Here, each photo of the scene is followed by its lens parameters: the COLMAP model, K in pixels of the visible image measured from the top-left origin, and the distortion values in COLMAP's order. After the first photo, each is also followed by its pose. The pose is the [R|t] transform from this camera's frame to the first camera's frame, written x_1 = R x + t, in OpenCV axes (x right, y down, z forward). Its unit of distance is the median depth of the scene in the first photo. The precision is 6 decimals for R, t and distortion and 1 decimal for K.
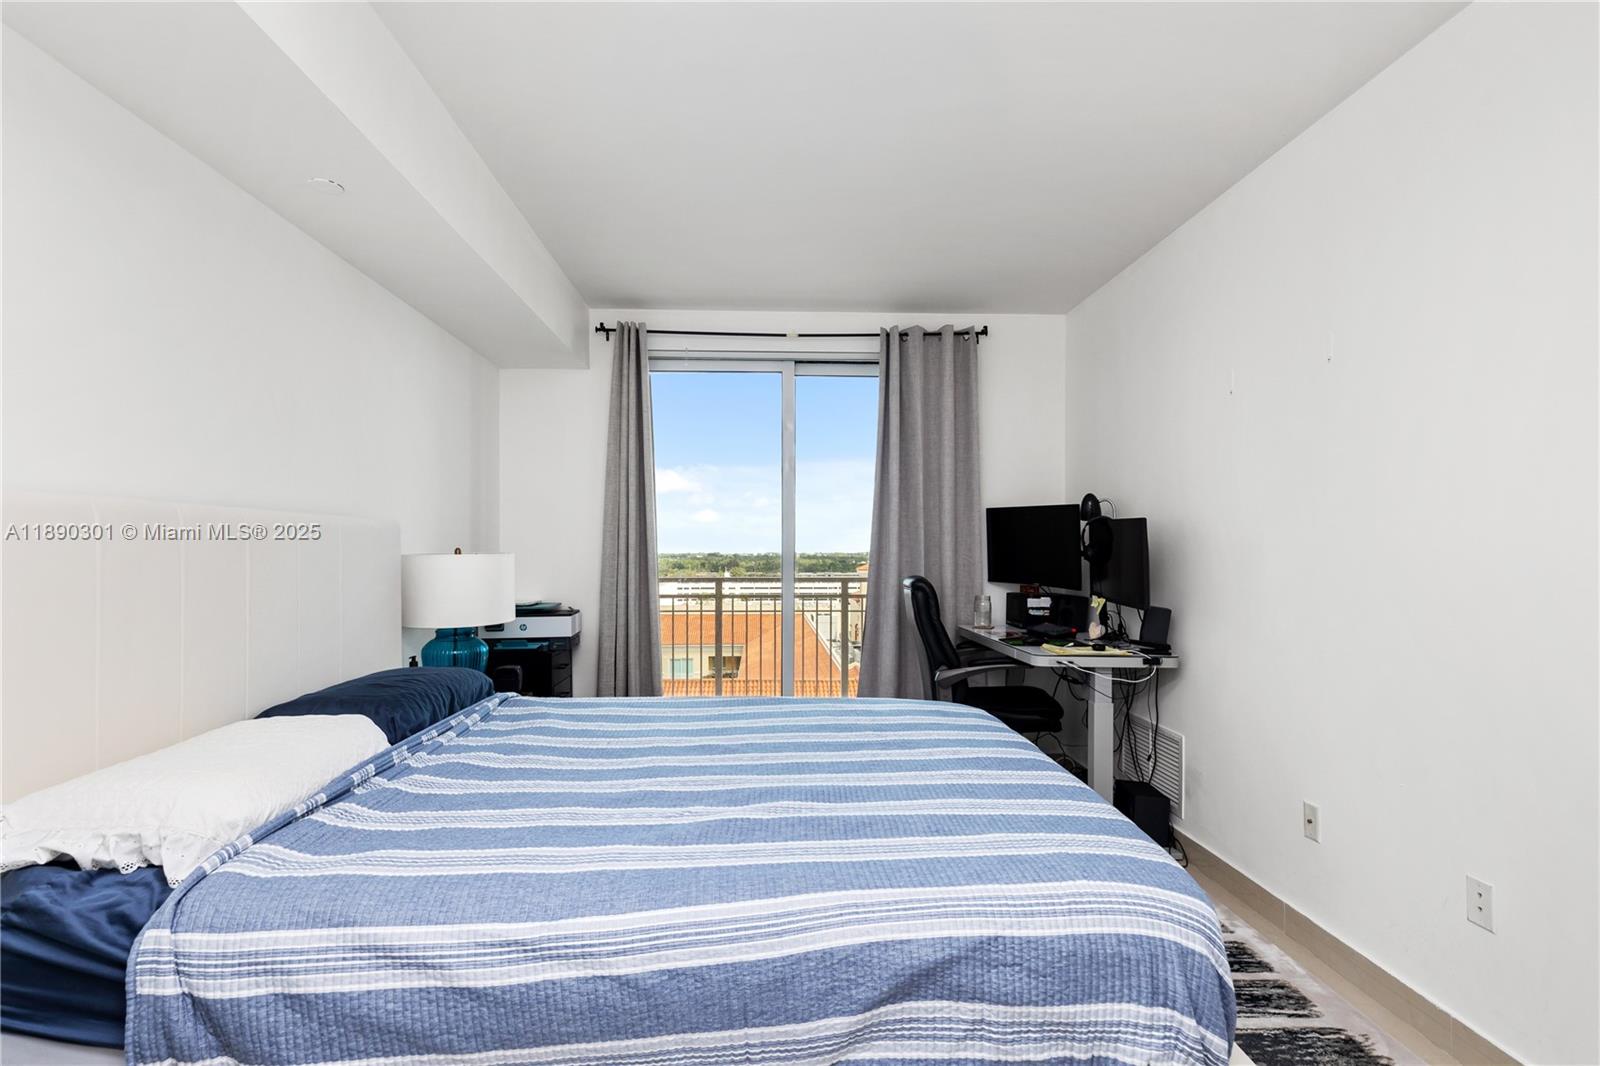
lens RADIAL K [[725.3, 0, 810.2], [0, 725.3, 548.5], [0, 0, 1]] dist [0.005104, 0.000117]
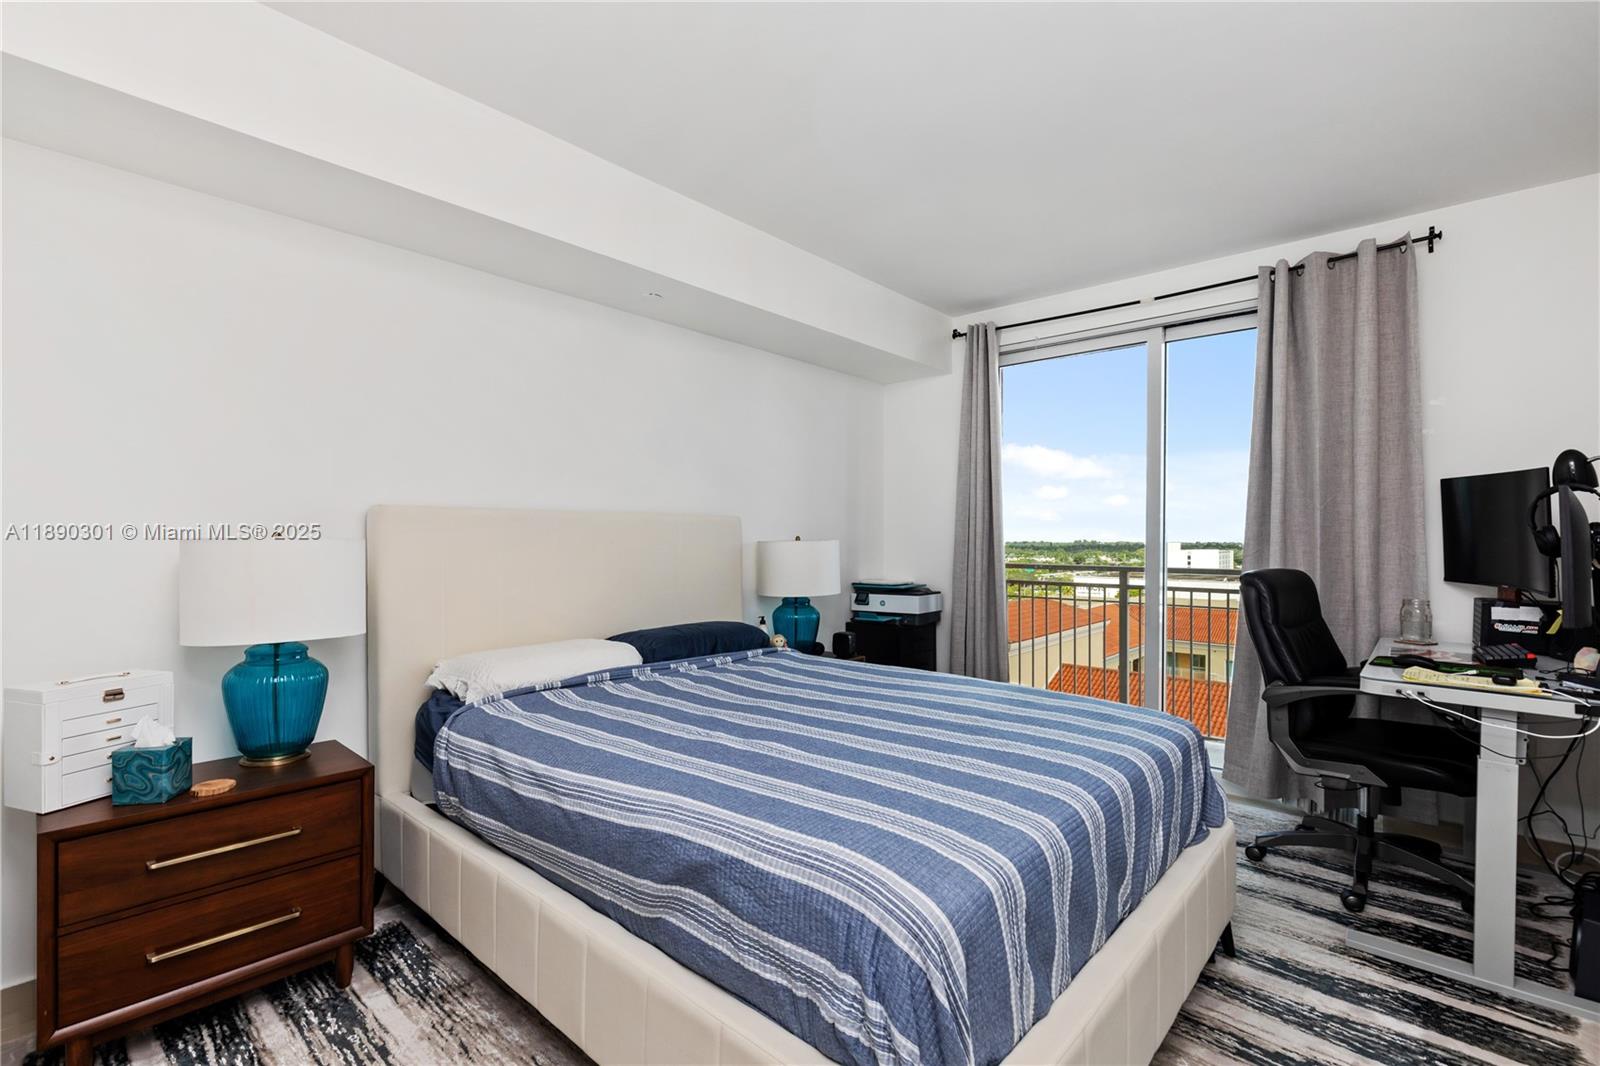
lens RADIAL K [[725.3, 0, 815.5], [0, 725.3, 535.6], [0, 0, 1]] dist [0.005104, 0.000117]
pose [[0.740850, -0.003020, -0.671663, 0.387435], [0.001393, 0.999995, -0.002960, 0.003112], [0.671669, 0.001257, 0.740851, 0.069263]]
